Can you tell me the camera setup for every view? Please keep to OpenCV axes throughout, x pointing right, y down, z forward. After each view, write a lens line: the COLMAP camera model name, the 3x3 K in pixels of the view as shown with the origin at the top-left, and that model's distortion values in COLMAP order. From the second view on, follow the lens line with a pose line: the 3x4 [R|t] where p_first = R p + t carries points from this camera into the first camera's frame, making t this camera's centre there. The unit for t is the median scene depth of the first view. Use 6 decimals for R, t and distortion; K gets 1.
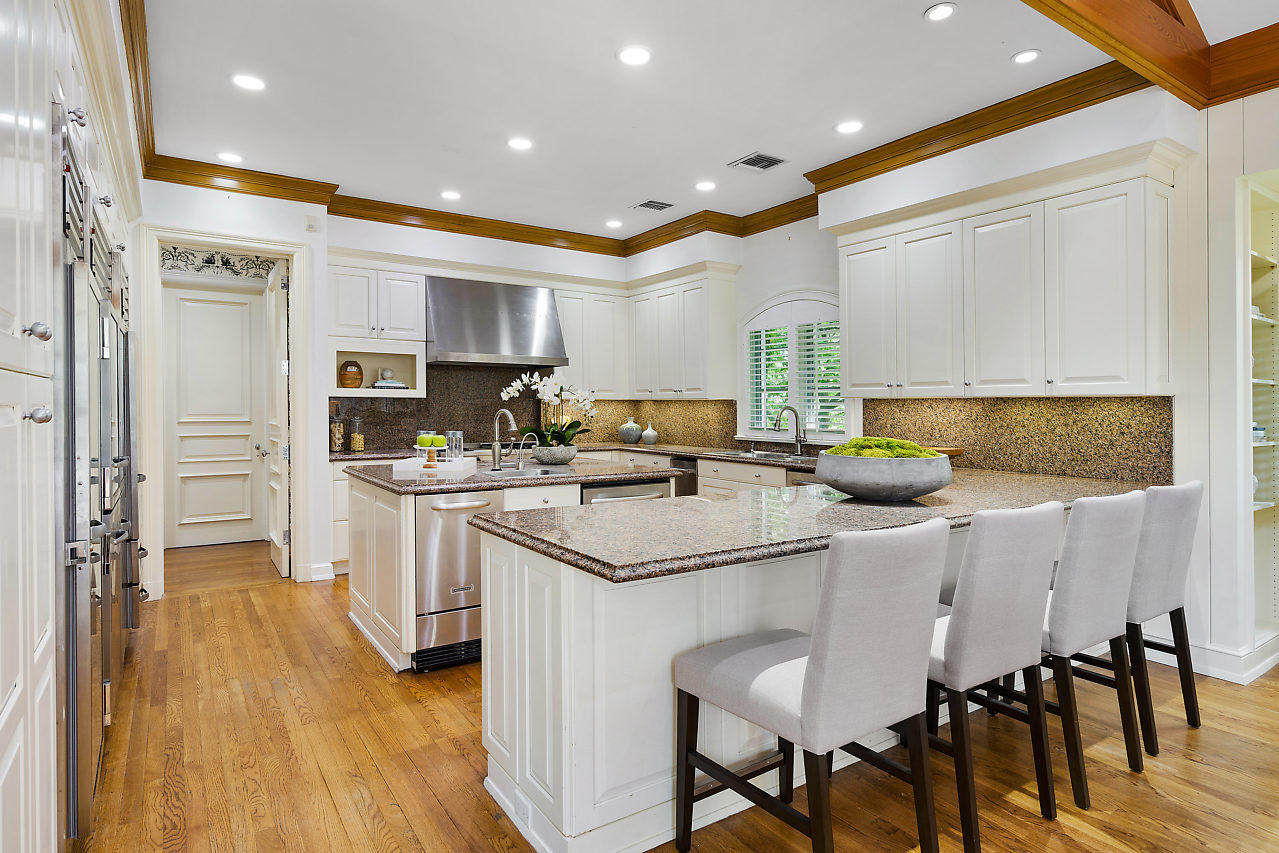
lens RADIAL K [[670.4, 0, 635.7], [0, 670.4, 406.8], [0, 0, 1]] dist [-0.000670, 0.002618]
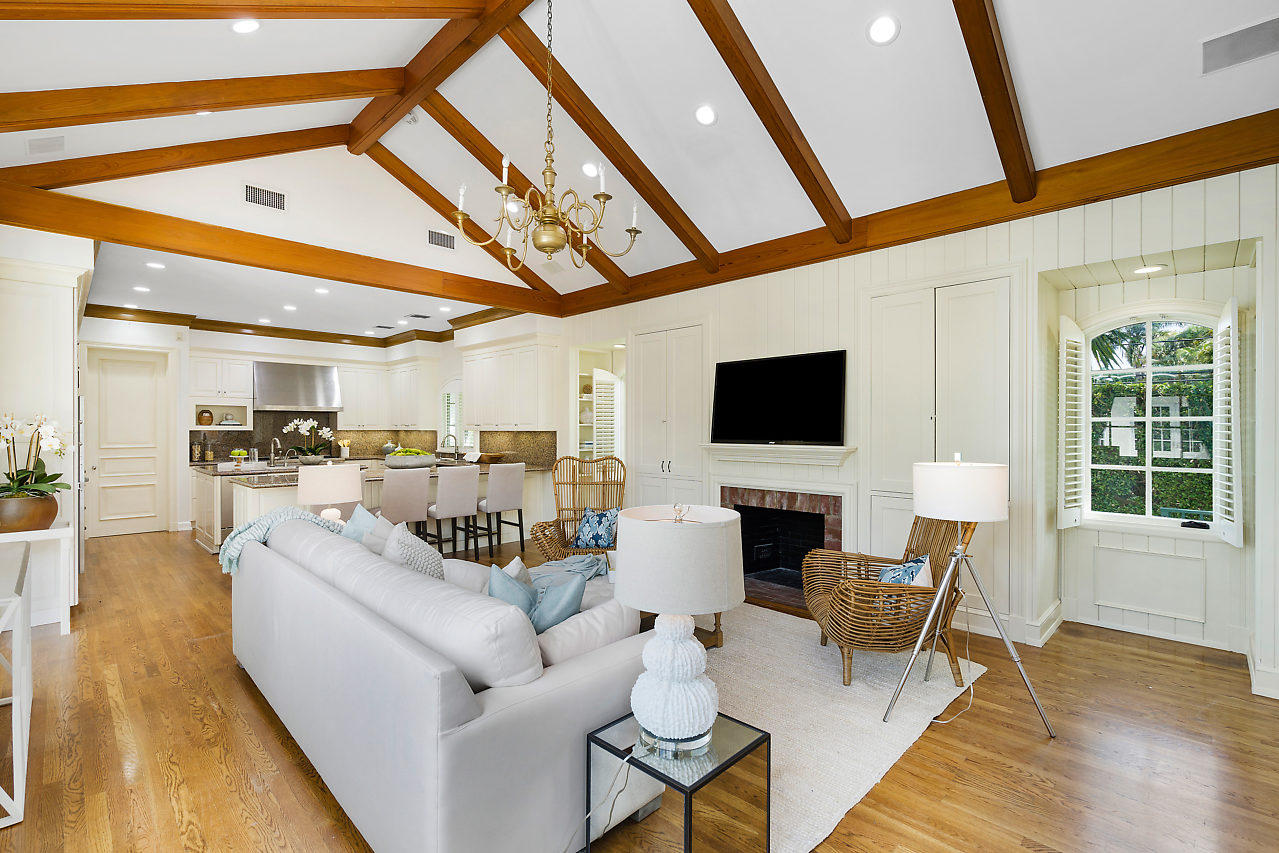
lens RADIAL K [[565.1, 0, 605.6], [0, 565.1, 420.9], [0, 0, 1]] dist [-0.009081, -0.000125]
pose [[0.985664, -0.003874, 0.168674, 0.387508], [0.006347, 0.999880, -0.014125, -0.013005], [-0.168600, 0.014993, 0.985571, -0.678598]]
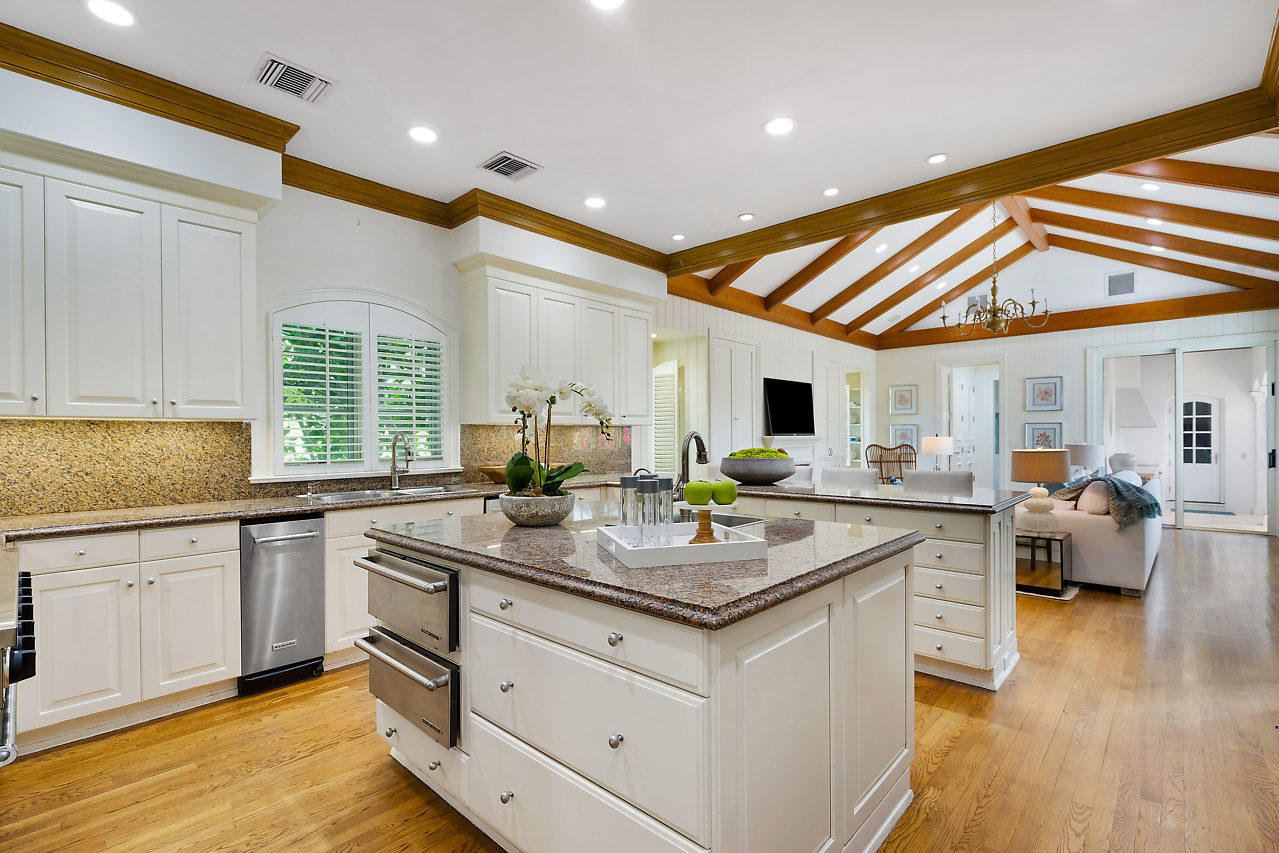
lens RADIAL K [[565.1, 0, 648.6], [0, 565.1, 437.1], [0, 0, 1]] dist [-0.009081, -0.000125]
pose [[-0.226330, -0.028247, 0.973641, -0.516441], [-0.010883, 0.999590, 0.026470, -0.016458], [-0.973990, -0.004605, -0.226545, 0.830372]]
